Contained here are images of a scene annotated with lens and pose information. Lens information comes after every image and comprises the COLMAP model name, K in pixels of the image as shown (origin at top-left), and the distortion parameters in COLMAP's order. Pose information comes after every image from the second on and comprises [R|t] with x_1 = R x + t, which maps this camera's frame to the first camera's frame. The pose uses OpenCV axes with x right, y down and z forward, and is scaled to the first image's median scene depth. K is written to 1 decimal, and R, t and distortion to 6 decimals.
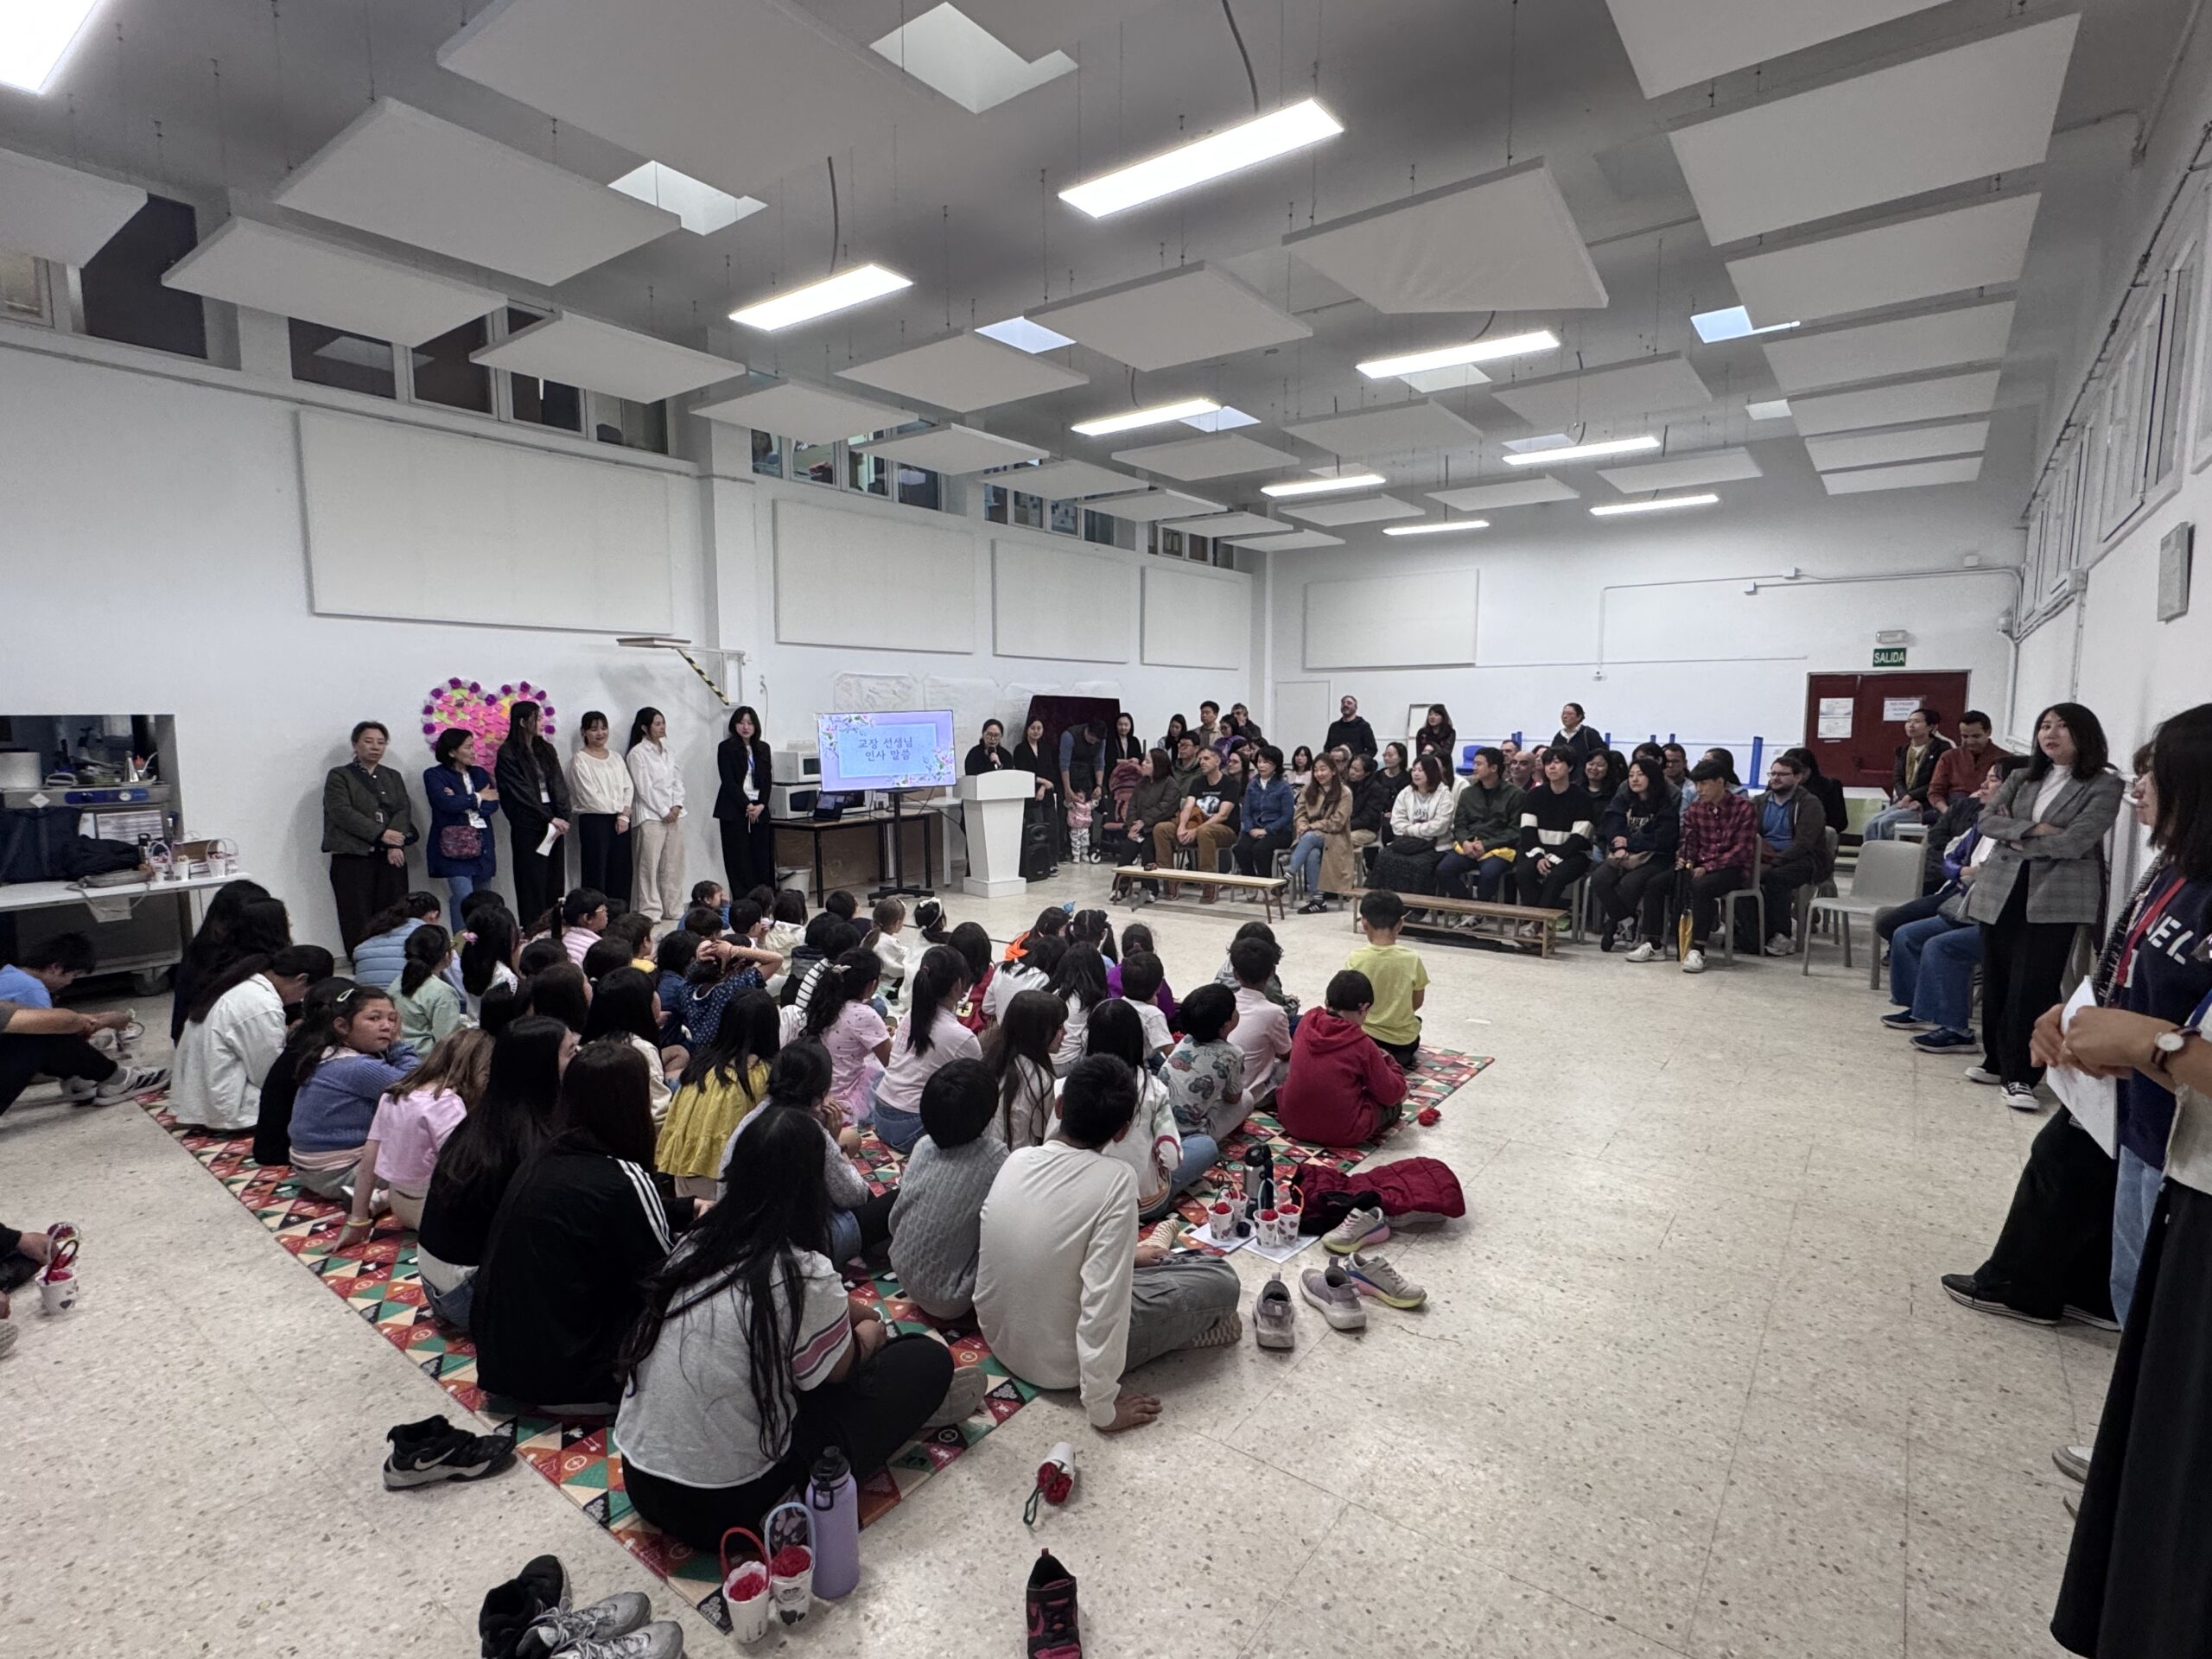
lens RADIAL K [[1100.4, 0, 1114.4], [0, 1100.4, 820.0], [0, 0, 1]] dist [0.006165, 0.000333]
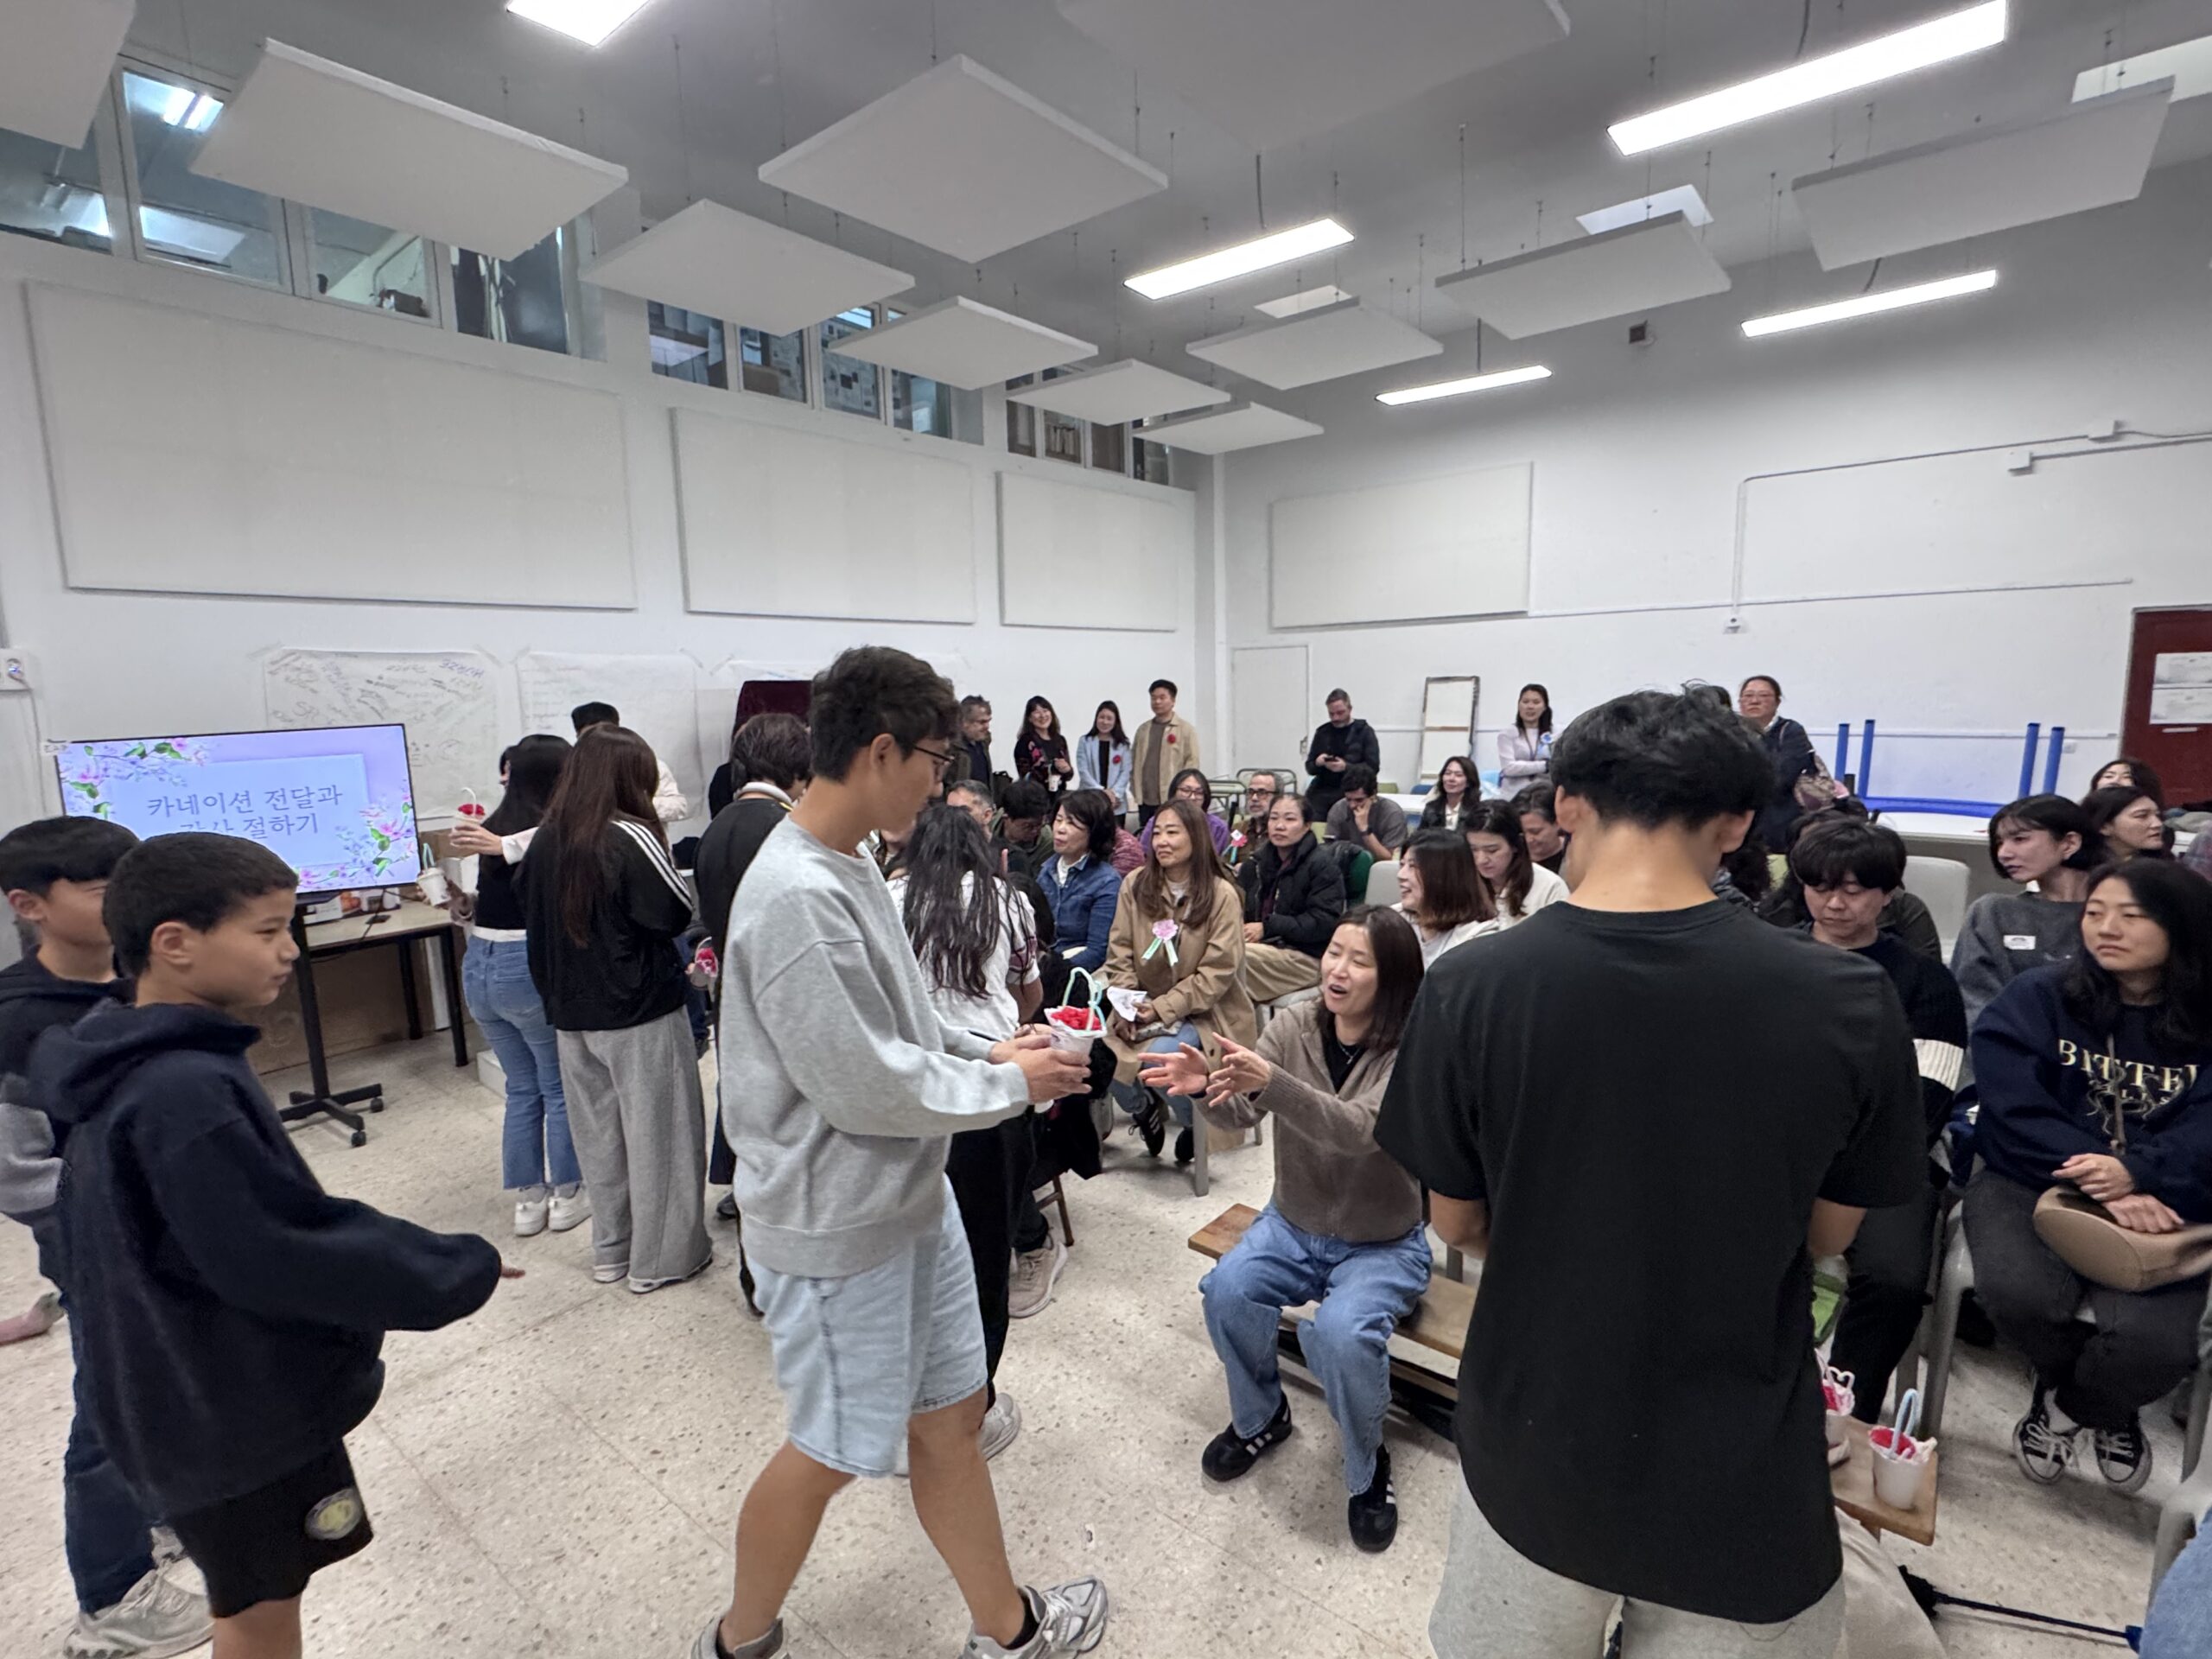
lens RADIAL K [[1043.5, 0, 1107.3], [0, 1043.5, 828.5], [0, 0, 1]] dist [-0.005439, -0.000228]
pose [[0.998474, -0.015876, -0.052884, 0.221462], [0.017894, 0.999121, 0.037904, -0.084793], [0.052236, -0.038792, 0.997881, 0.736265]]
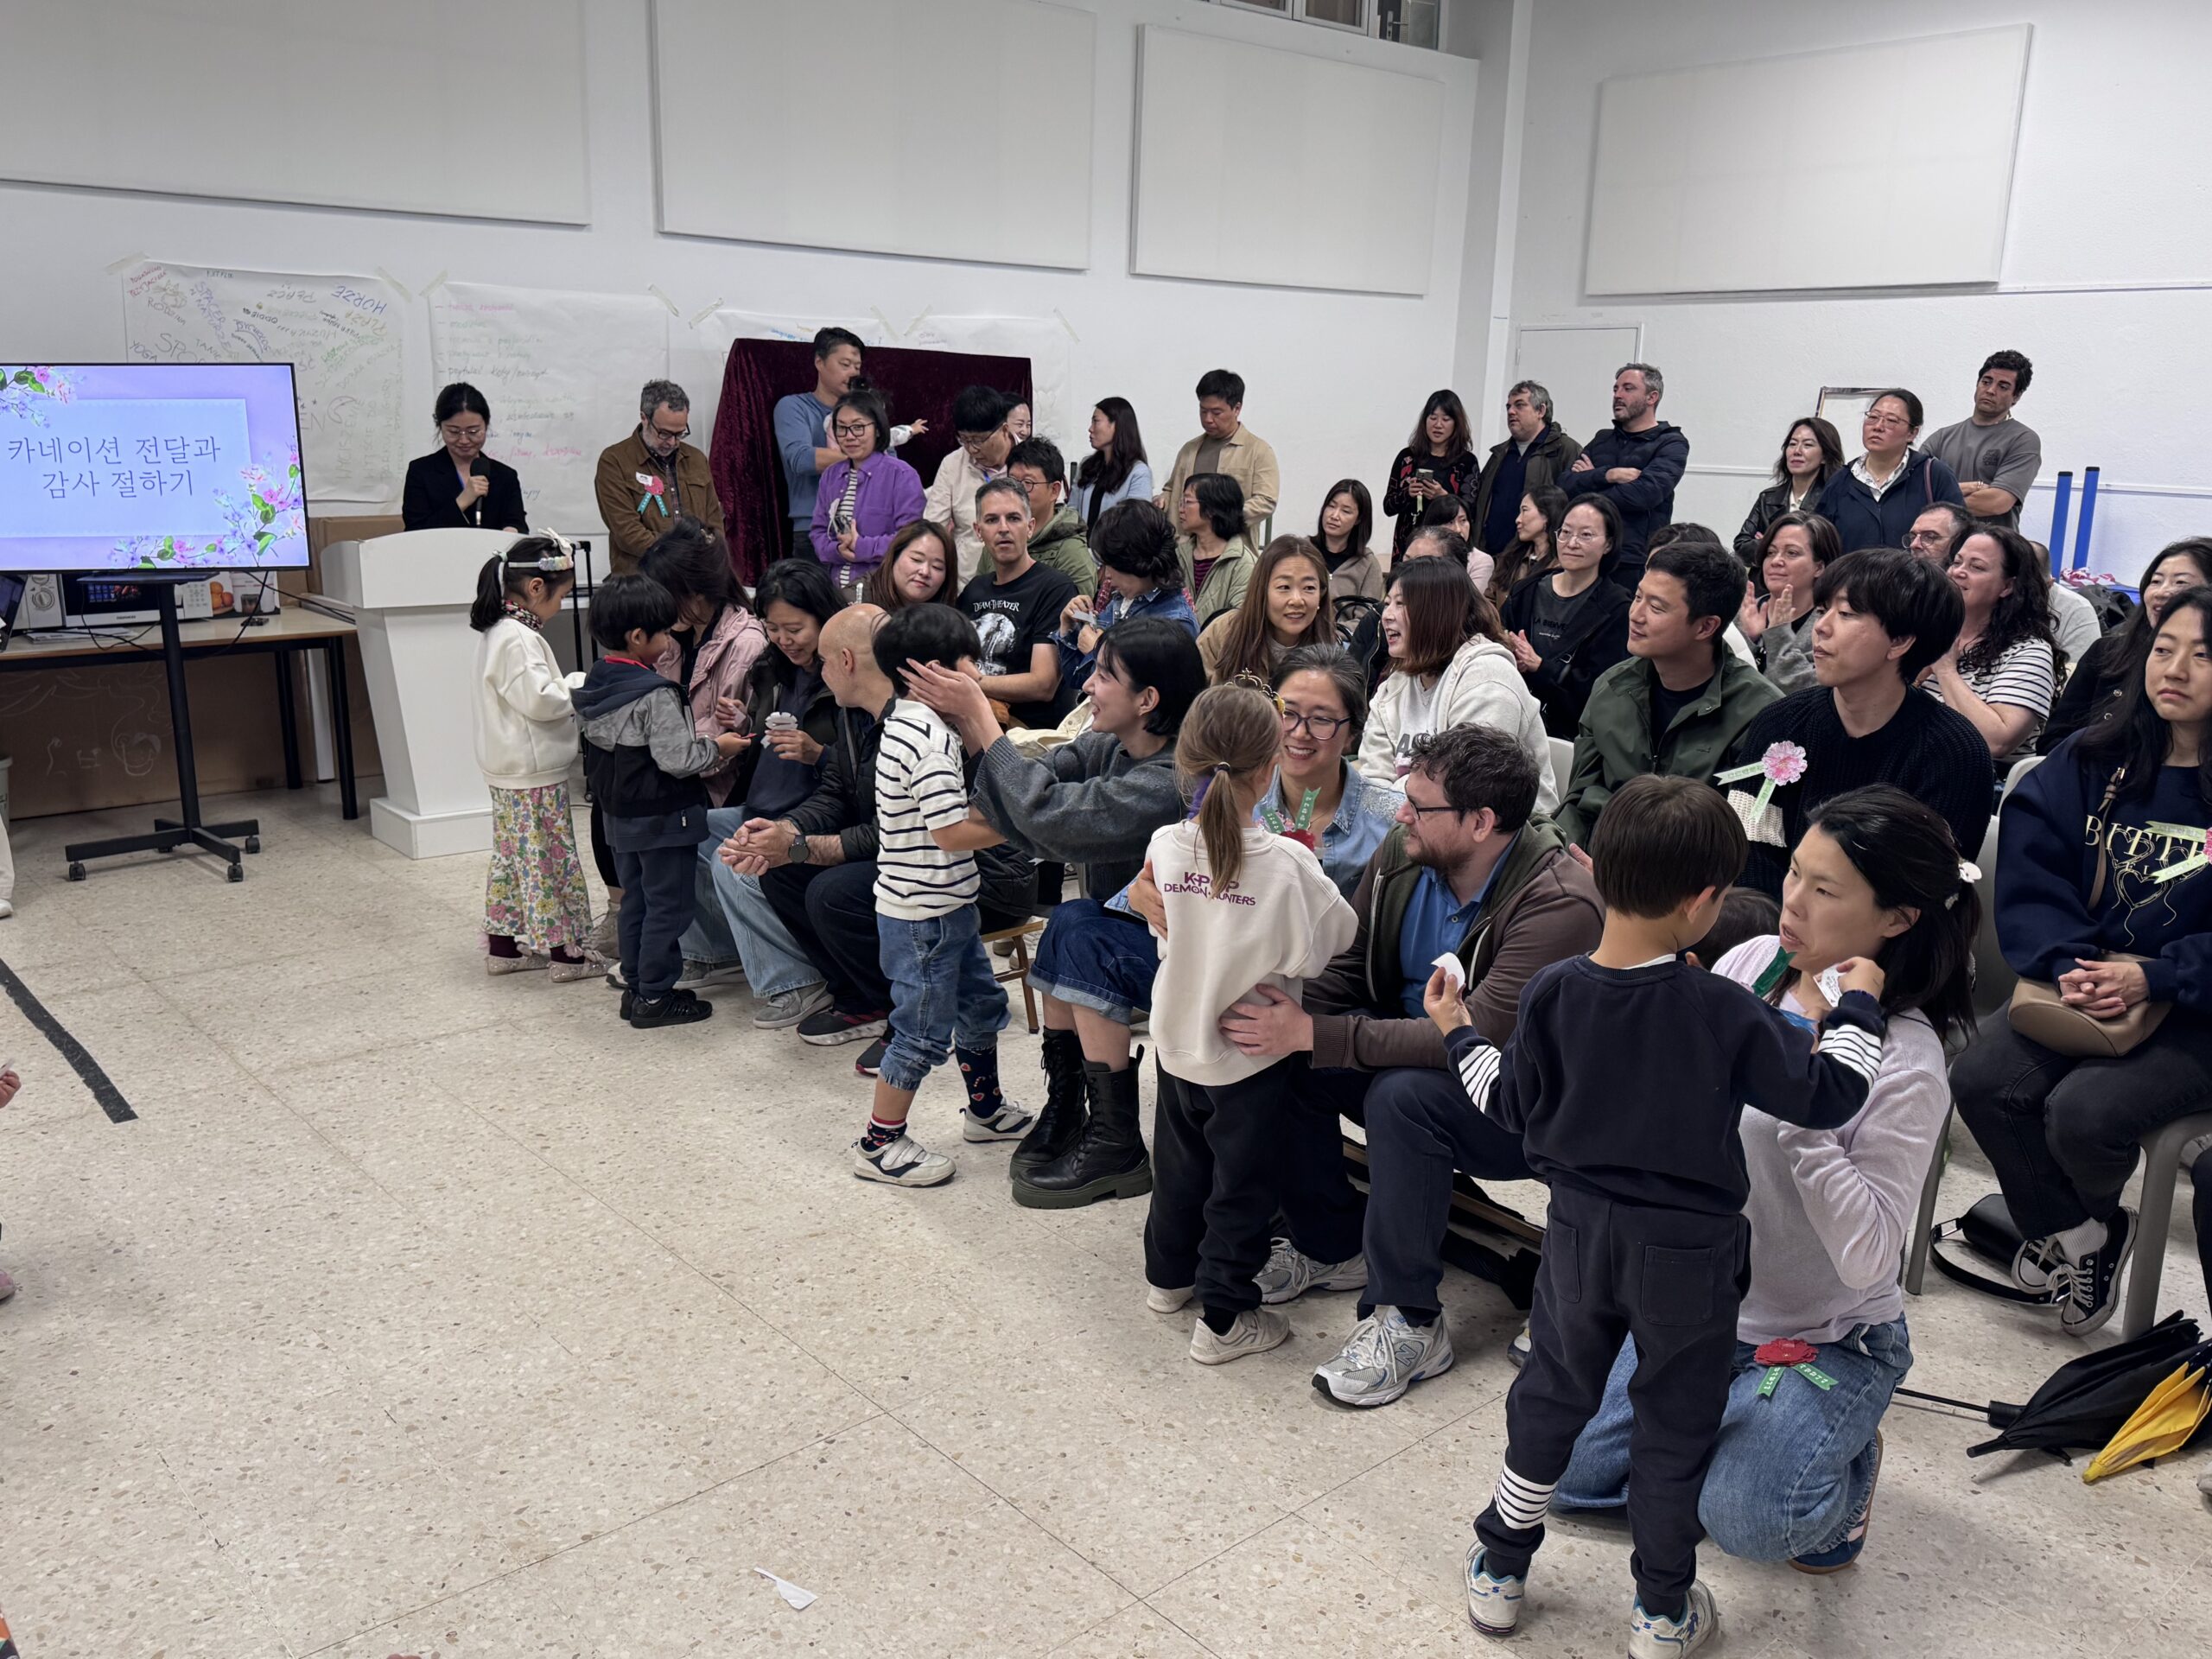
lens RADIAL K [[1805.4, 0, 1117.3], [0, 1805.4, 843.9], [0, 0, 1]] dist [0.050149, -0.074999]
pose [[0.977078, 0.074542, -0.199405, 0.329470], [-0.045398, 0.988105, 0.146927, -0.053829], [0.207985, -0.134506, 0.968840, 0.569084]]
